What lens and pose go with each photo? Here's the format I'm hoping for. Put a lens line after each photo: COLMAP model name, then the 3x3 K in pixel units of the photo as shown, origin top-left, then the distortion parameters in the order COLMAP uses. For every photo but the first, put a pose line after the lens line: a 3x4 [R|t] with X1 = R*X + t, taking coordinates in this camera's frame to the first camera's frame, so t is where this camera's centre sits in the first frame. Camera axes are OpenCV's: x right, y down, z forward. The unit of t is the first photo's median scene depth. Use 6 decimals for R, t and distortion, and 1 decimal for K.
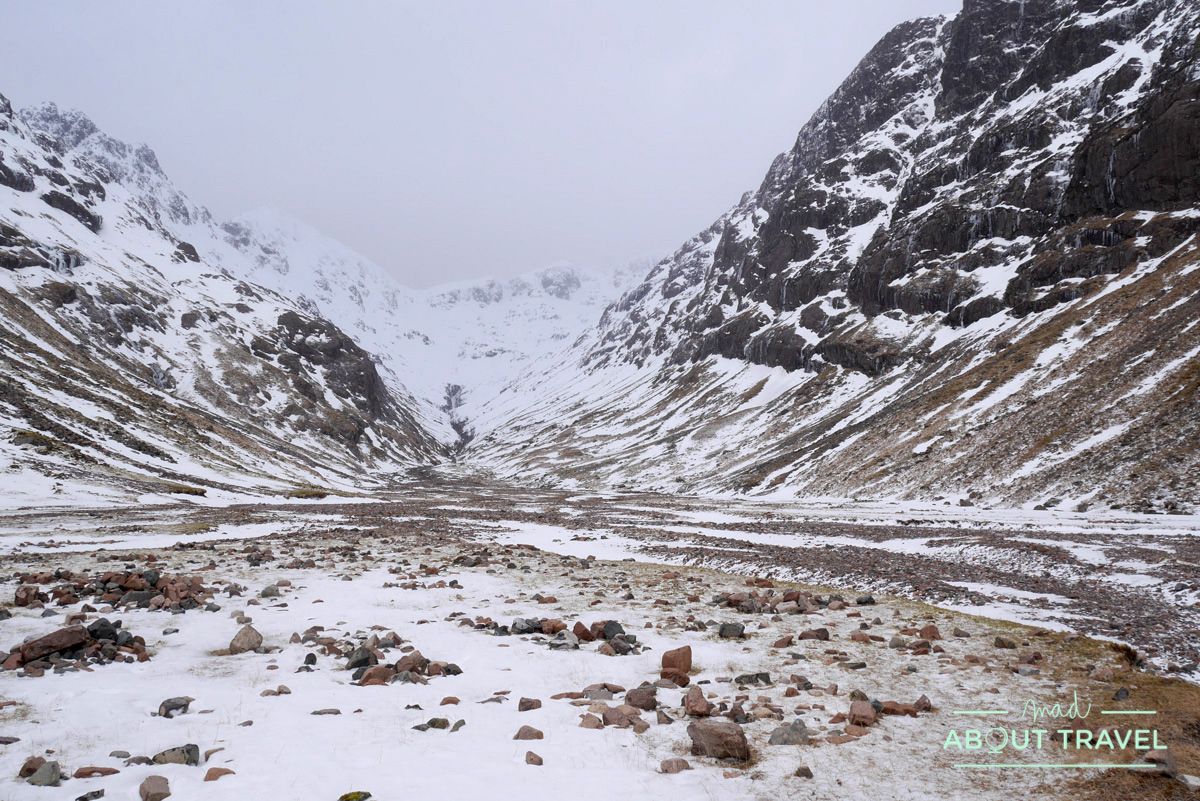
lens RADIAL K [[843.1, 0, 600.0], [0, 843.1, 400.5], [0, 0, 1]] dist [-0.080453, 0.033225]
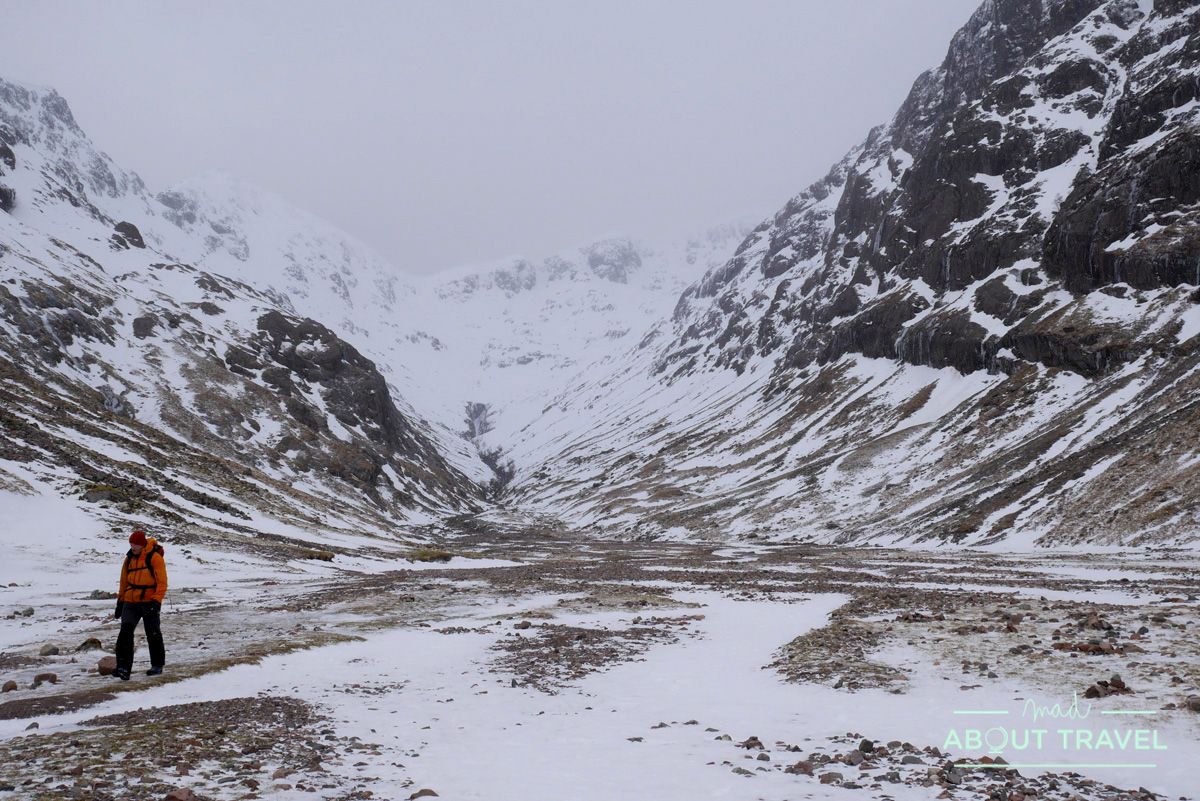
lens RADIAL K [[1151.5, 0, 600.0], [0, 1151.5, 400.5], [0, 0, 1]] dist [-0.014258, -0.006298]
pose [[0.998055, -0.026806, -0.056276, -0.028748], [0.025844, 0.999509, -0.017741, -0.001506], [0.056723, 0.016252, 0.998258, -0.009204]]
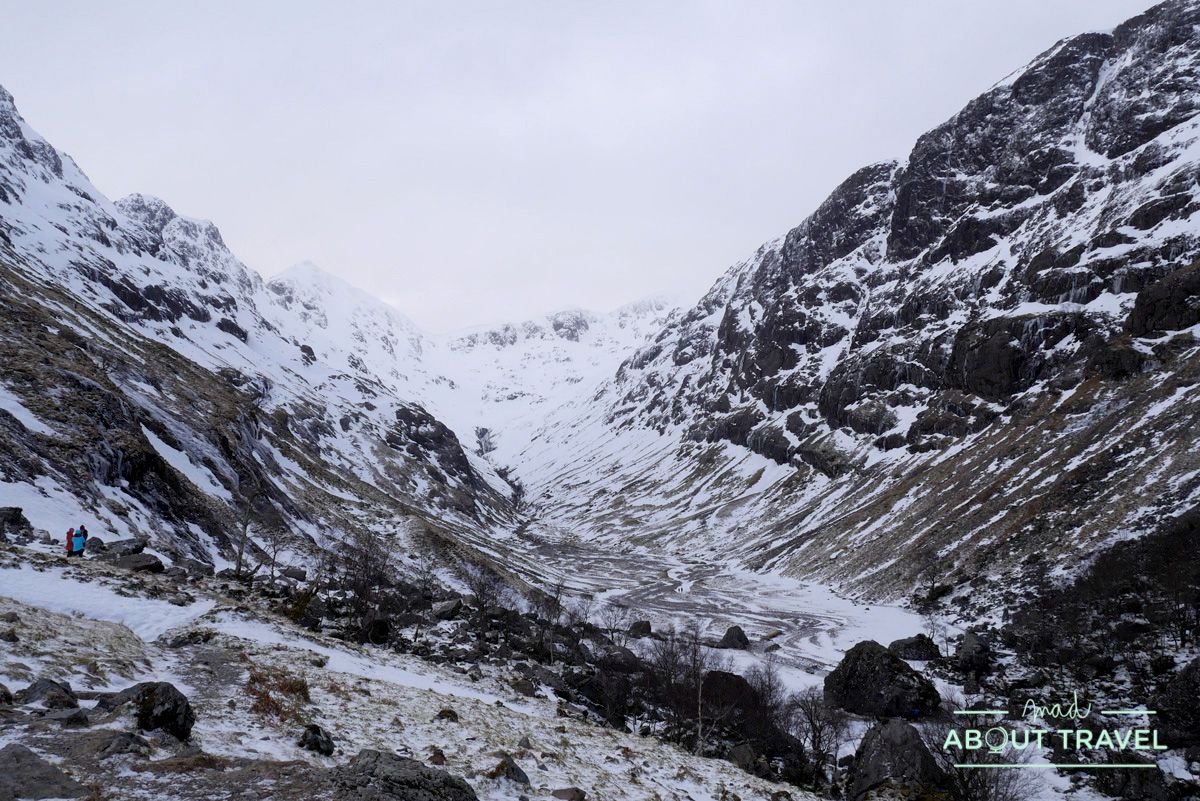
lens RADIAL K [[843.1, 0, 600.0], [0, 843.1, 400.5], [0, 0, 1]] dist [-0.080453, 0.033225]
pose [[0.999880, -0.014491, 0.005567, -0.078478], [0.014605, 0.999672, -0.021053, -0.099345], [-0.005260, 0.021132, 0.999763, -0.390093]]
